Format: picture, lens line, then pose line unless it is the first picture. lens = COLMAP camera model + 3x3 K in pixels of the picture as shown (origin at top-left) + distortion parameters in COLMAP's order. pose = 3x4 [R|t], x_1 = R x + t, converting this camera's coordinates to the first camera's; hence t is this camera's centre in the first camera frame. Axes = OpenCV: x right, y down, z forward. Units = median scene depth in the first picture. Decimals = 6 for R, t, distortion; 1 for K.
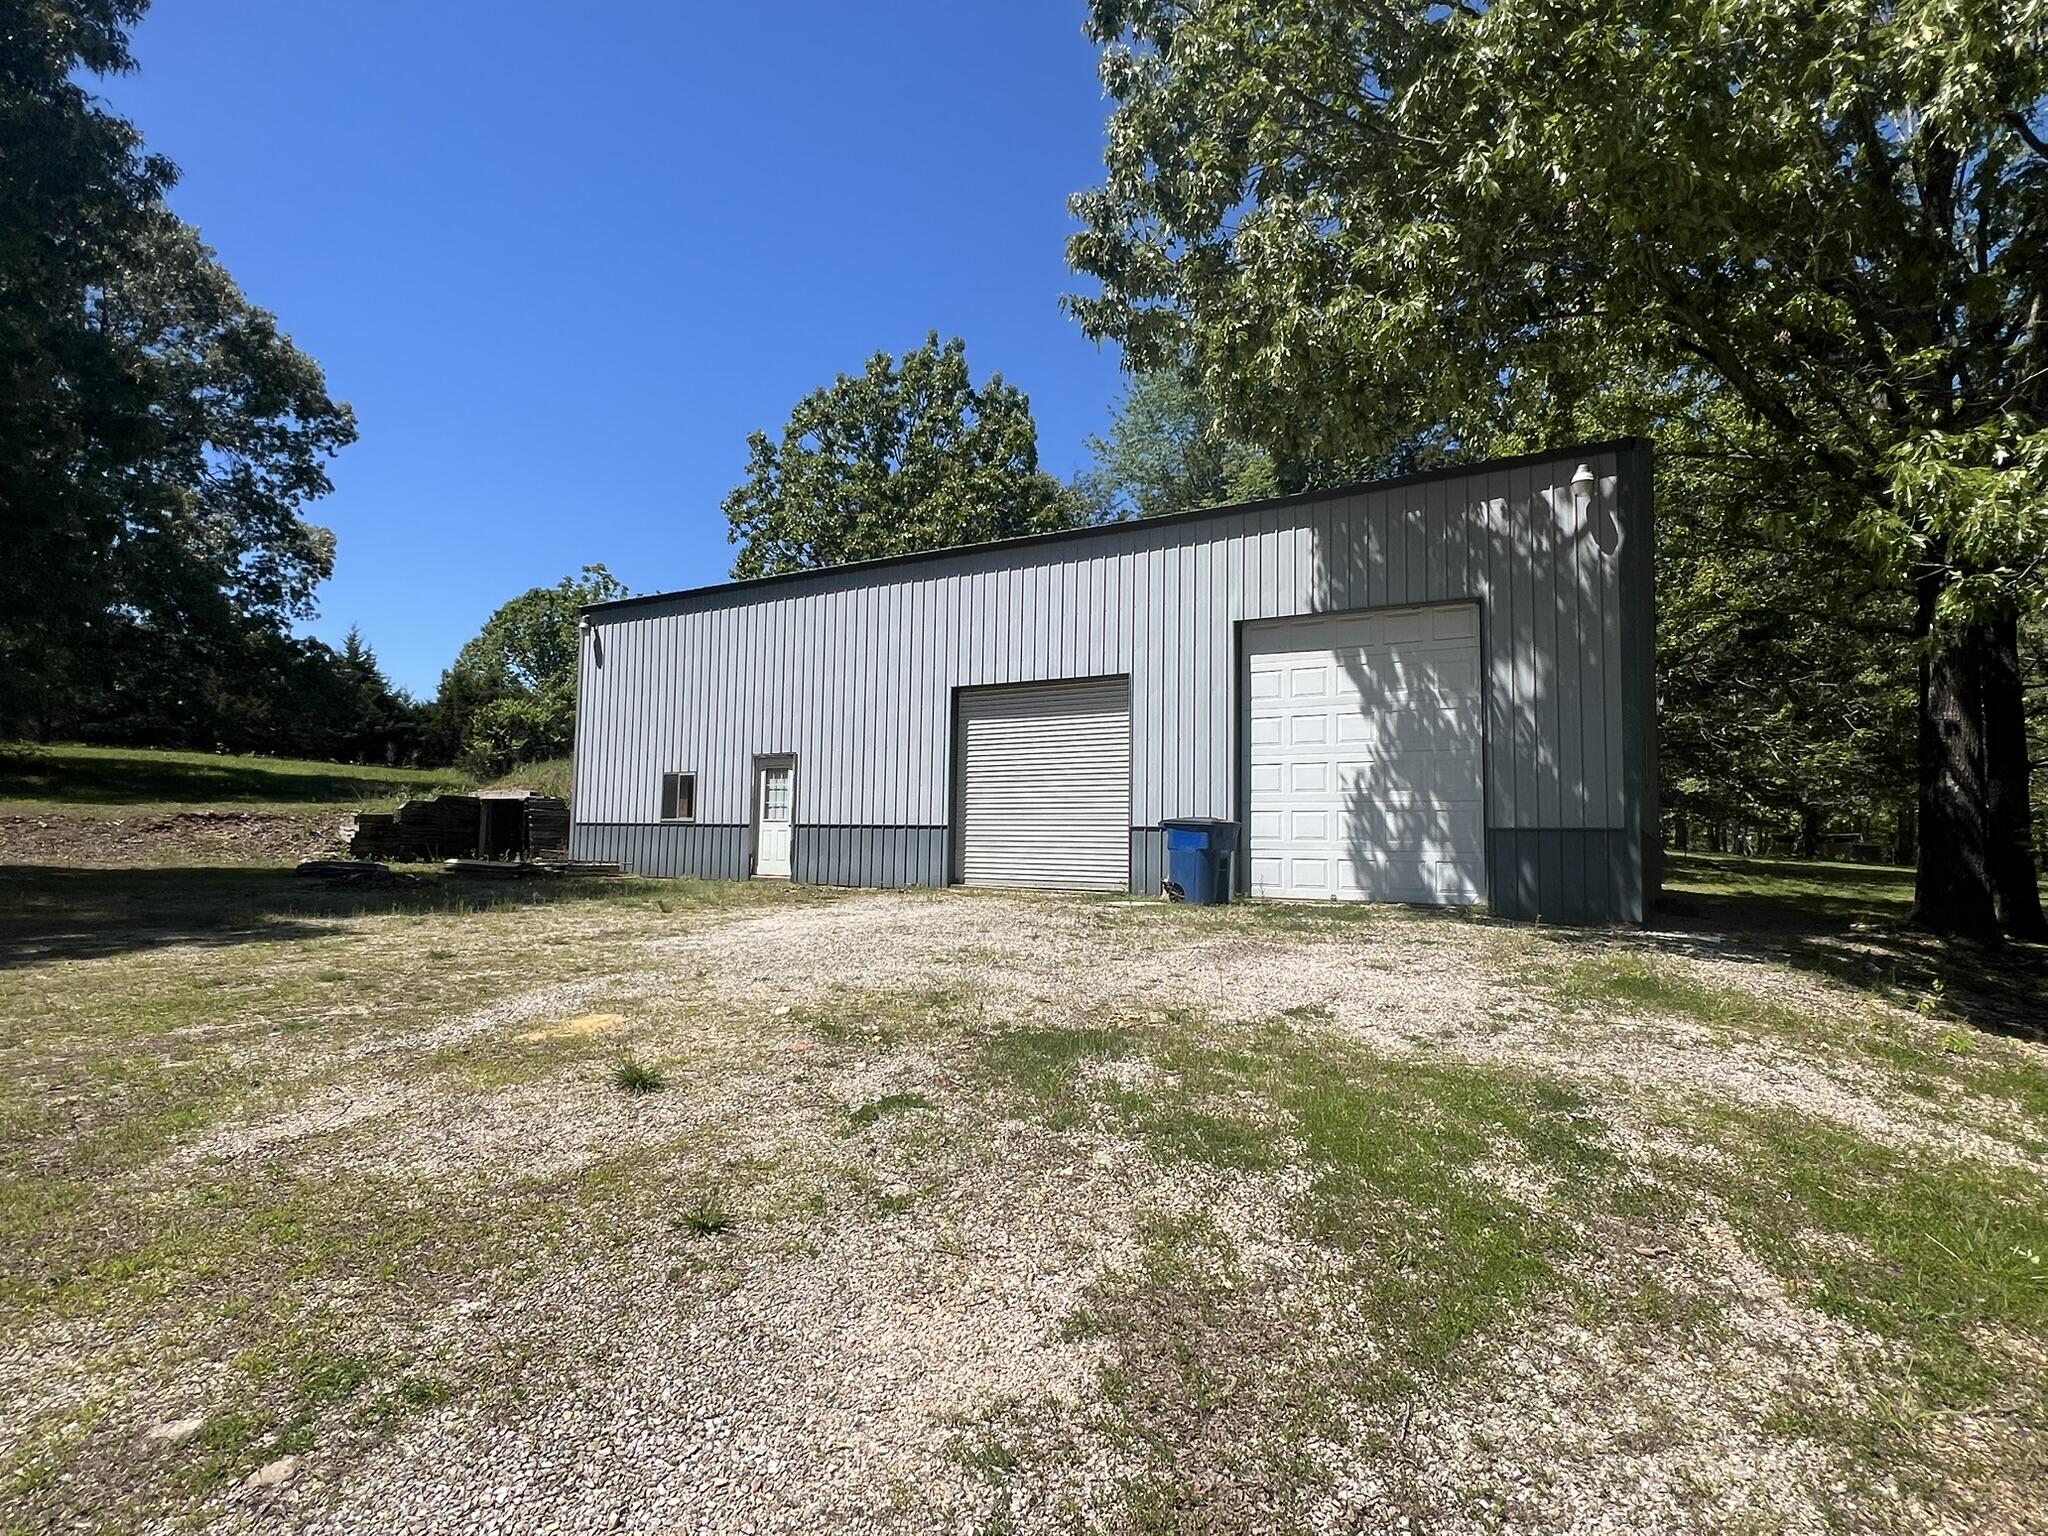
lens RADIAL K [[1039.1, 0, 1027.3], [0, 1039.1, 769.1], [0, 0, 1]] dist [0.001930, 0.001029]
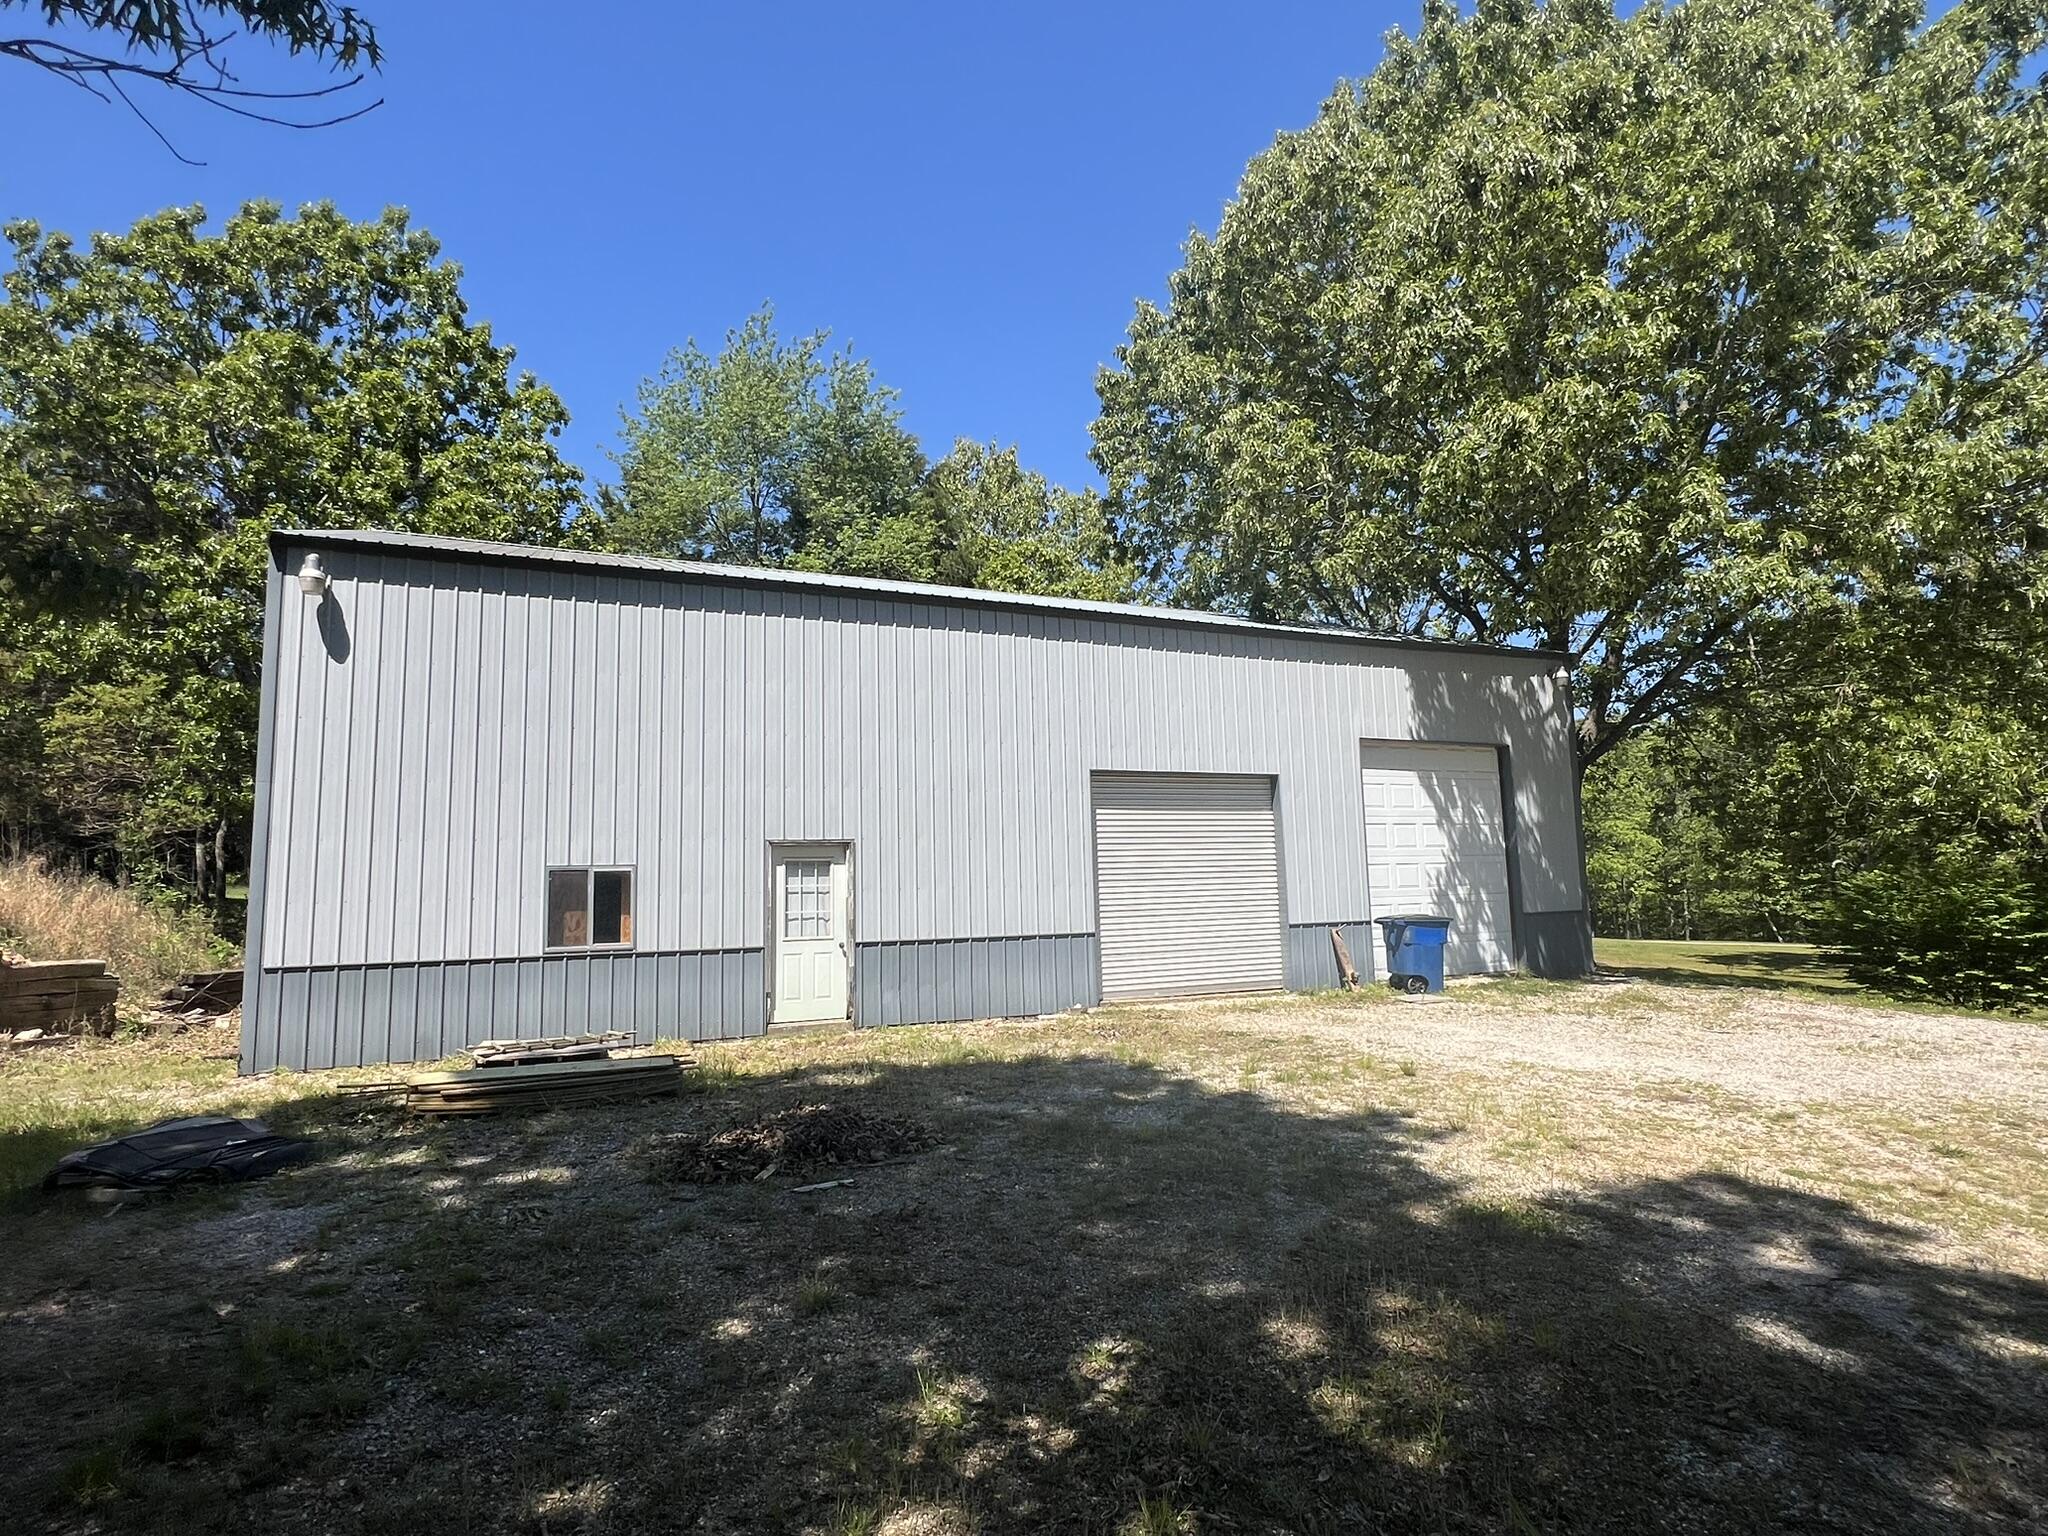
lens RADIAL K [[1039.1, 0, 1020.3], [0, 1039.1, 767.8], [0, 0, 1]] dist [0.001930, 0.001029]
pose [[0.583225, 0.061959, 0.809944, -0.726110], [-0.026033, 0.998000, -0.057599, -0.026817], [-0.811894, 0.012508, 0.583672, 0.493492]]
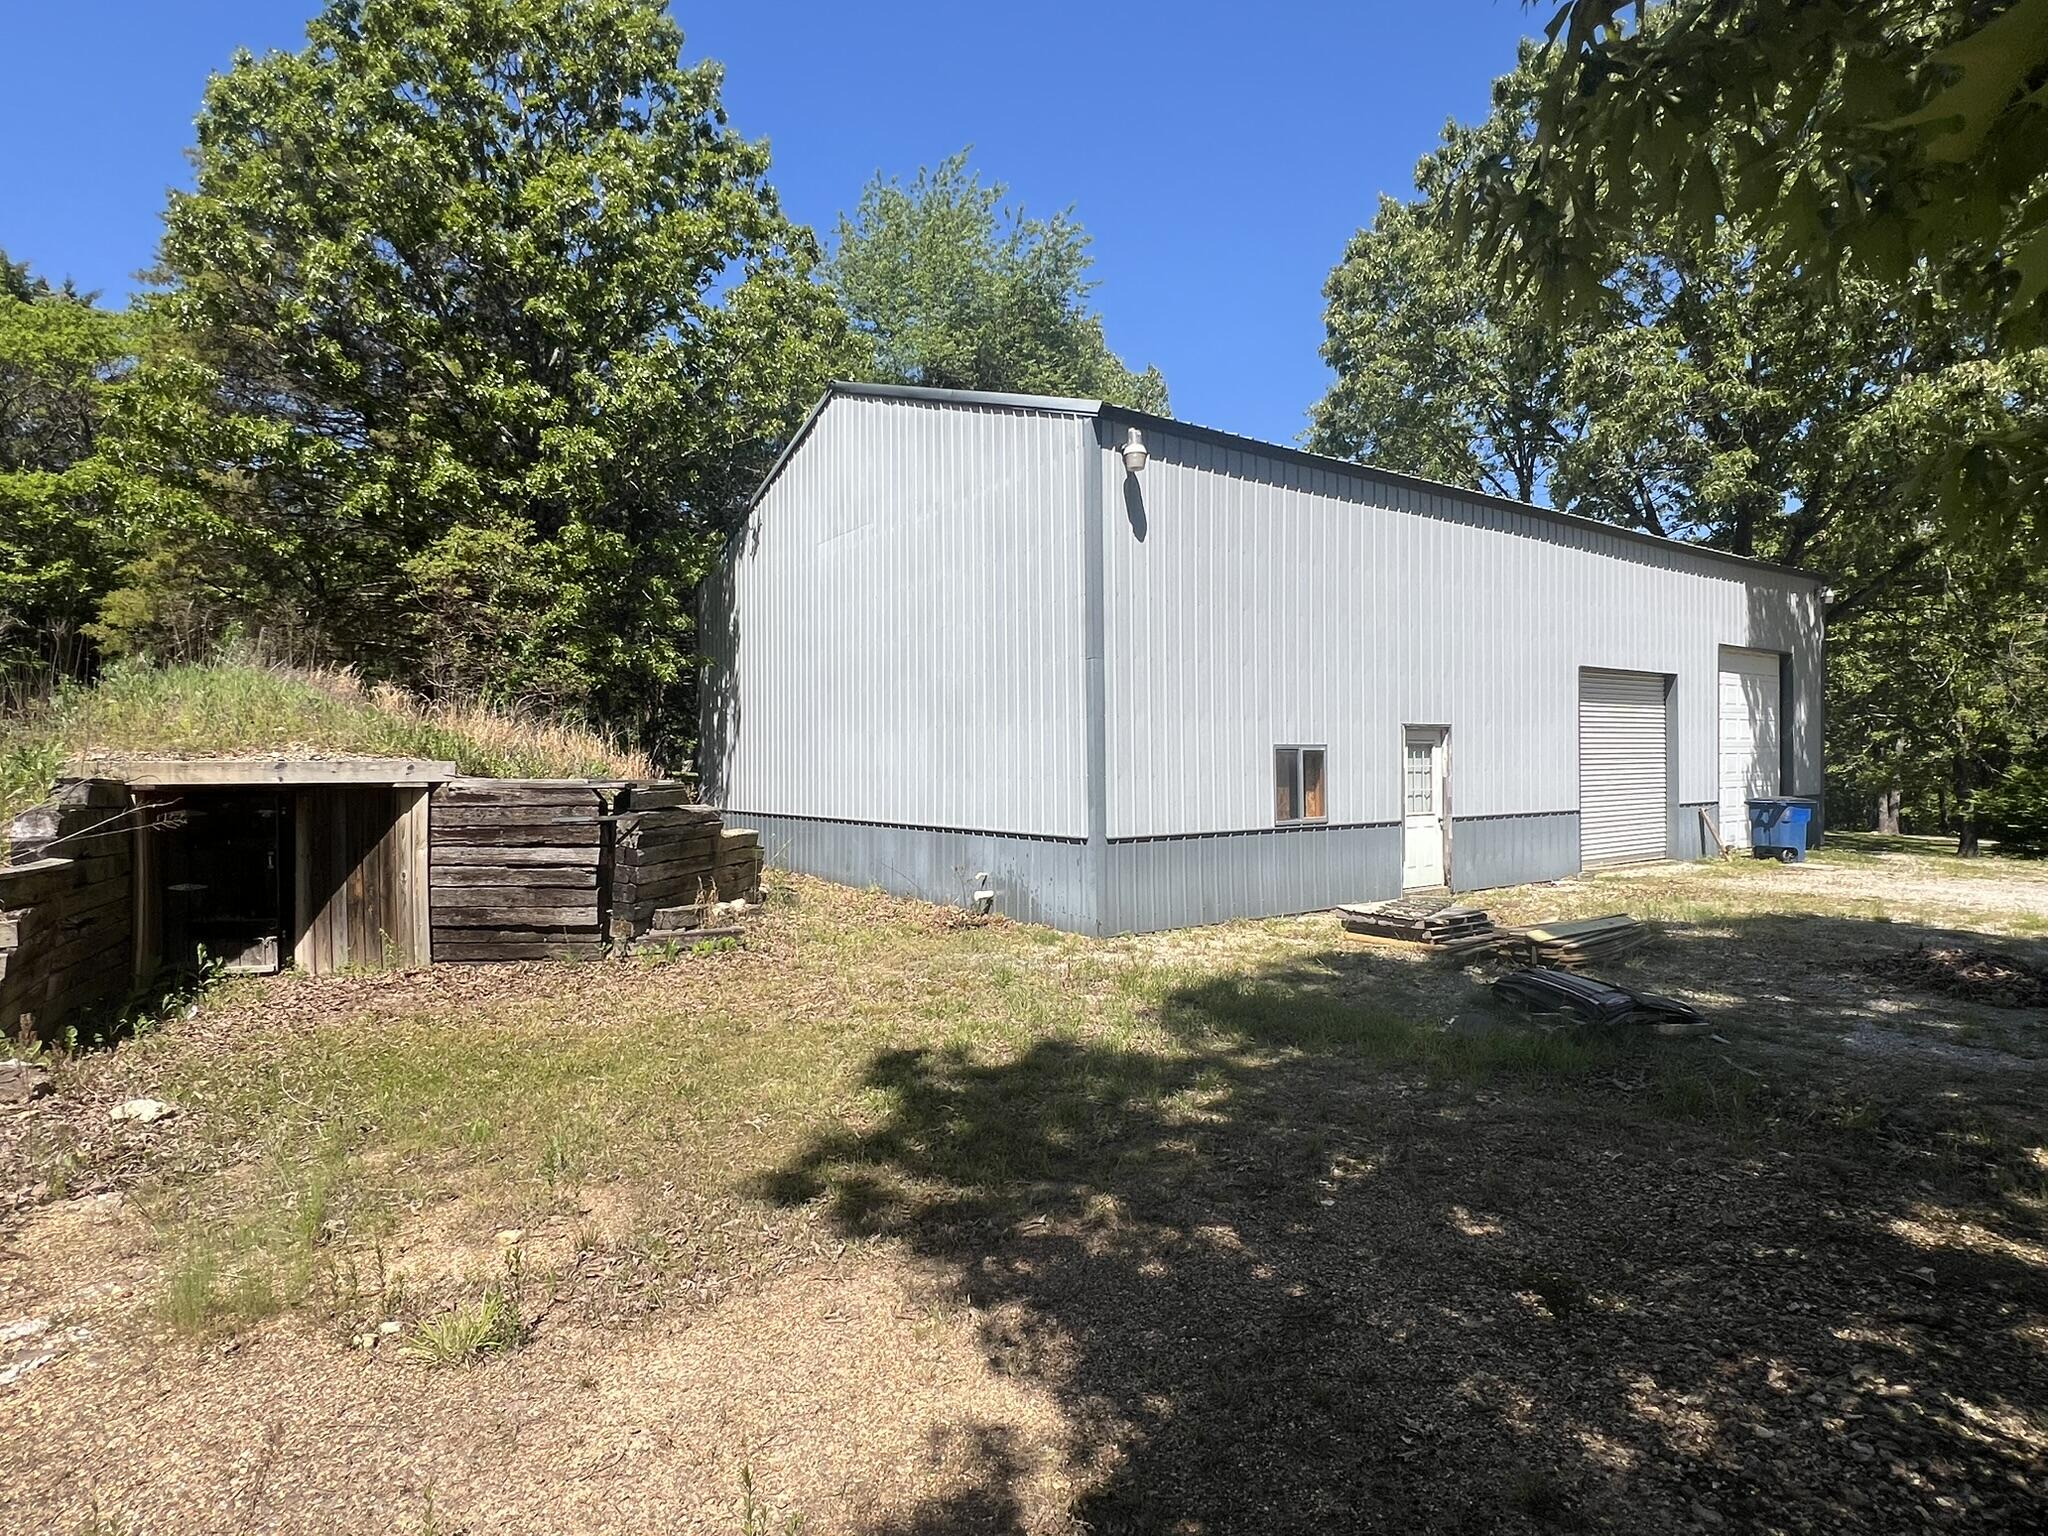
lens RADIAL K [[1039.1, 0, 1036.2], [0, 1039.1, 757.4], [0, 0, 1]] dist [0.001930, 0.001029]
pose [[0.412577, -0.018528, 0.910734, -1.050605], [-0.054265, 0.997518, 0.044876, -0.009635], [-0.909305, -0.067936, 0.410547, 0.955679]]
